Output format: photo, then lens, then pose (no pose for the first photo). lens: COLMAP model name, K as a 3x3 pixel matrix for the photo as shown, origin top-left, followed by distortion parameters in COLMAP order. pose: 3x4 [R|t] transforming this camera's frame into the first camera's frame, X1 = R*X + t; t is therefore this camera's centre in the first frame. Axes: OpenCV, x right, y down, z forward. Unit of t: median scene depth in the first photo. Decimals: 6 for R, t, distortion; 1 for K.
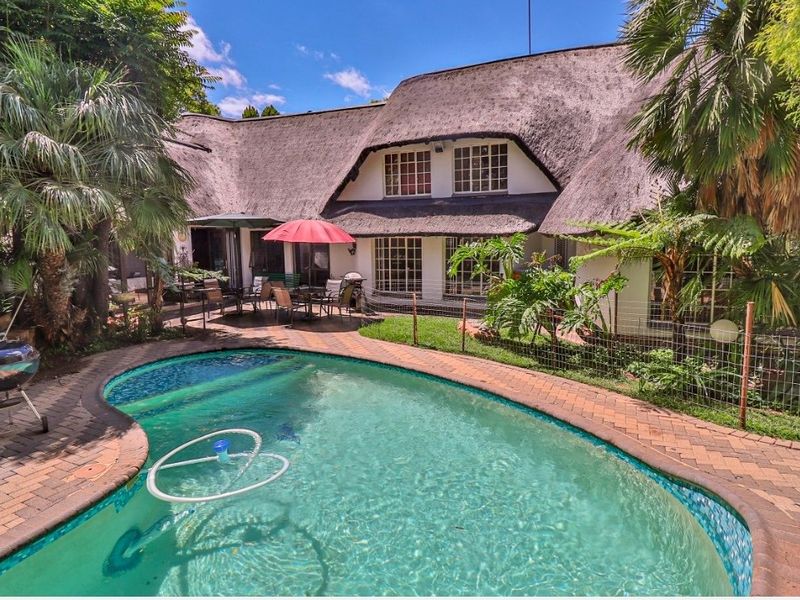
lens RADIAL K [[435.9, 0, 396.8], [0, 435.9, 300.8], [0, 0, 1]] dist [-0.001627, -0.001313]
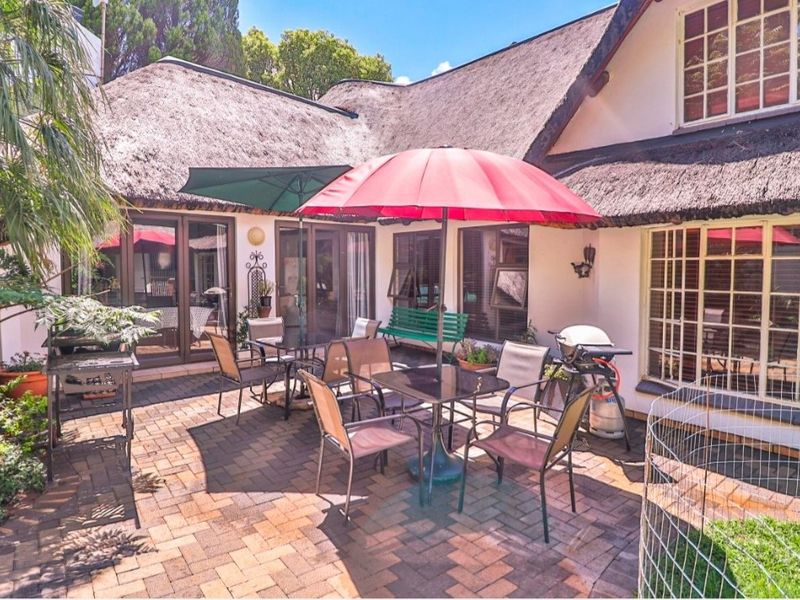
lens RADIAL K [[478.0, 0, 397.4], [0, 478.0, 294.8], [0, 0, 1]] dist [-0.030172, -0.000230]
pose [[0.898482, 0.042331, -0.436965, -0.066859], [-0.078335, 0.994825, -0.064699, -0.050132], [0.431965, 0.092361, 0.897149, 0.567915]]
